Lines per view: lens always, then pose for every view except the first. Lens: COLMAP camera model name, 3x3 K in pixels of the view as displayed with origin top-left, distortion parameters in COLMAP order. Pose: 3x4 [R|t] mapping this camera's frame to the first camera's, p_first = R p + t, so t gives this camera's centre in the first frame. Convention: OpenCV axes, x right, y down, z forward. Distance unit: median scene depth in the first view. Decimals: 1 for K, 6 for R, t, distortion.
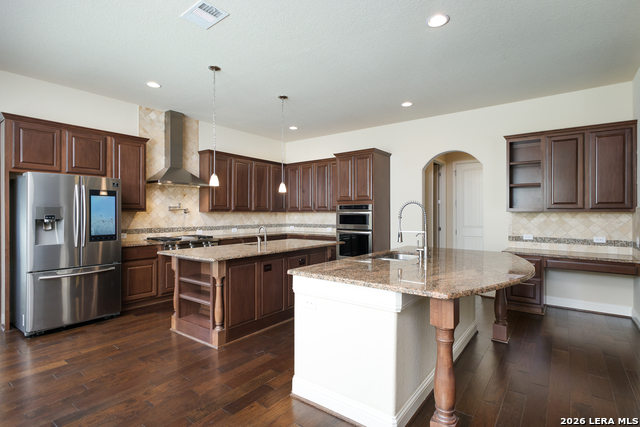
lens RADIAL K [[324.9, 0, 317.1], [0, 324.9, 212.9], [0, 0, 1]] dist [0.004831, 0.000766]
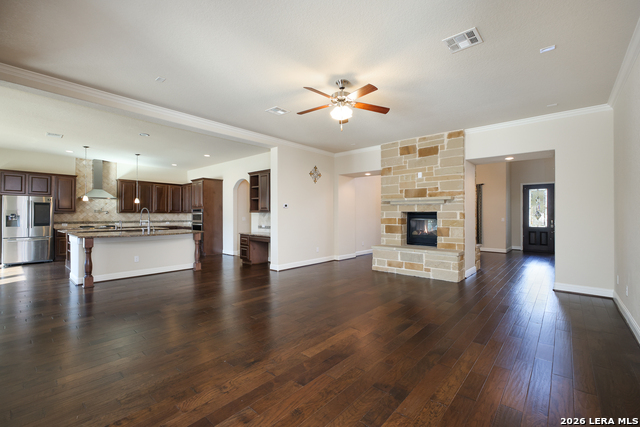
lens RADIAL K [[279.8, 0, 318.9], [0, 279.8, 216.4], [0, 0, 1]] dist [0.004982, 0.000145]
pose [[0.996677, 0.000672, -0.081453, 1.080531], [-0.000135, 0.999978, 0.006603, 0.007630], [0.081455, -0.006570, 0.996655, -0.576188]]
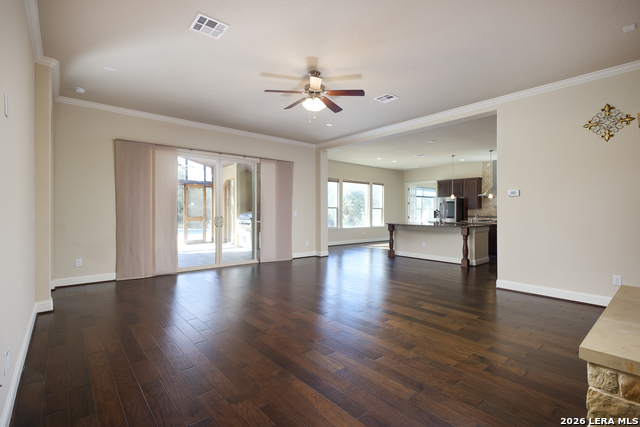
lens RADIAL K [[296.1, 0, 320.7], [0, 296.1, 211.0], [0, 0, 1]] dist [-0.000348, 0.000101]
pose [[-0.211282, -0.004433, -0.977415, 1.830832], [0.000139, 0.999990, -0.004565, 0.026295], [0.977425, -0.001100, -0.211279, 0.331981]]
